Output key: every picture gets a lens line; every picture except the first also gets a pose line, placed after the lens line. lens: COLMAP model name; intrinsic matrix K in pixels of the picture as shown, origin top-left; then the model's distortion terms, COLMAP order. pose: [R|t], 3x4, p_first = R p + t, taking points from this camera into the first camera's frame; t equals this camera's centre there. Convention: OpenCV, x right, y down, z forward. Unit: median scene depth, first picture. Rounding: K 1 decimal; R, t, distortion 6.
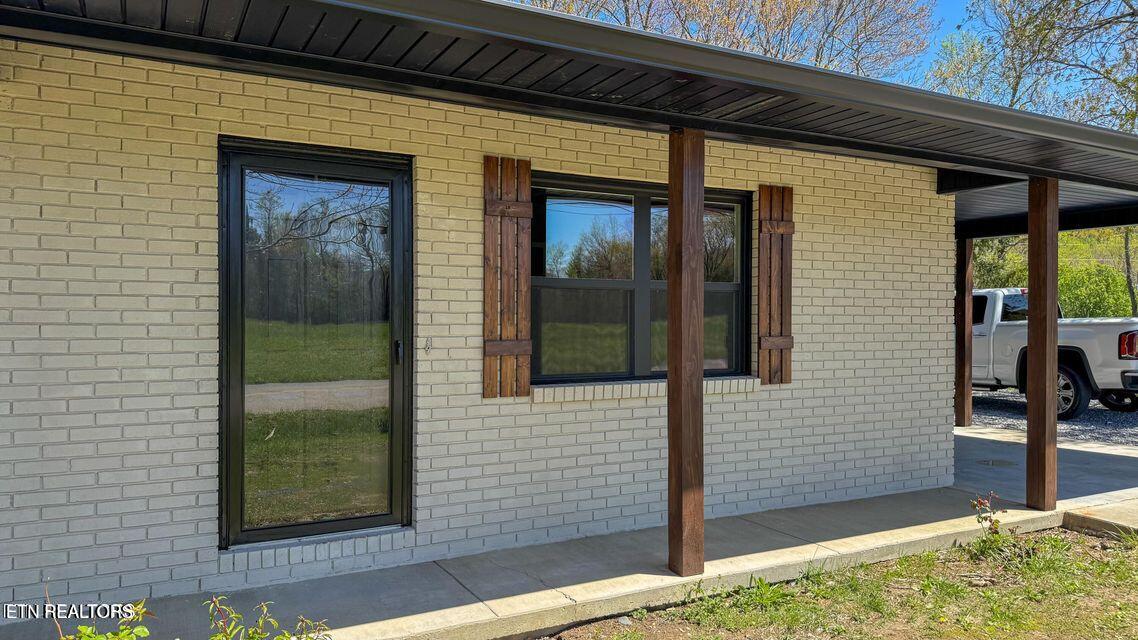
lens RADIAL K [[782.1, 0, 569.0], [0, 782.1, 320.0], [0, 0, 1]] dist [0.042550, -0.003330]
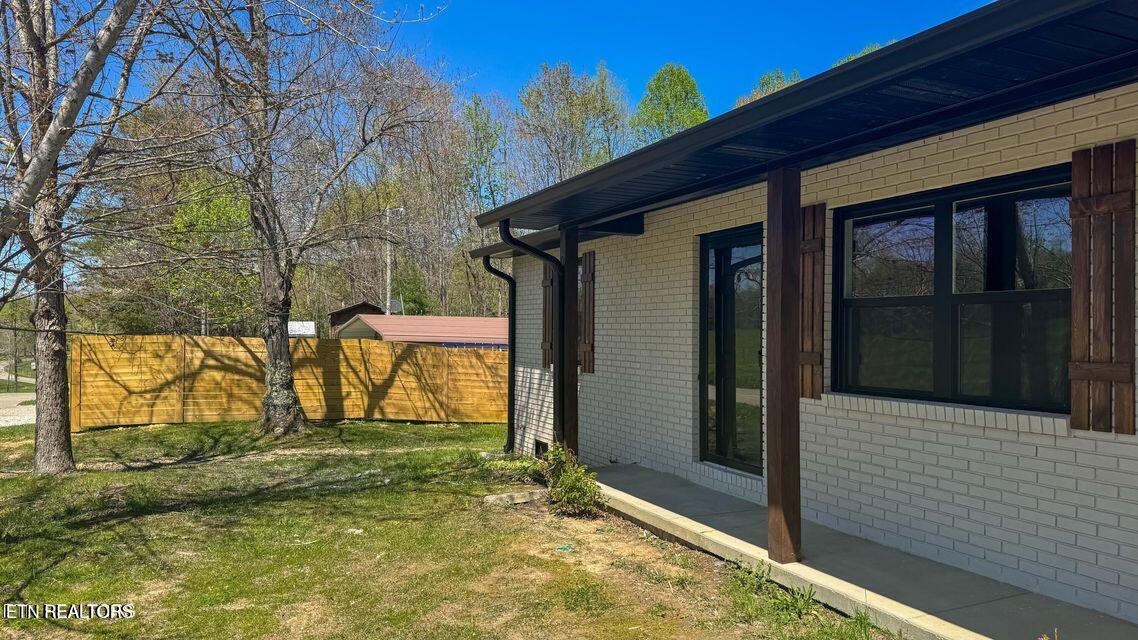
lens RADIAL K [[782.1, 0, 569.0], [0, 782.1, 320.0], [0, 0, 1]] dist [0.042550, -0.003330]
pose [[-0.049210, -0.011579, -0.998721, 1.045885], [0.002645, 0.999928, -0.011724, -0.010531], [0.998785, -0.003218, -0.049176, 0.600585]]
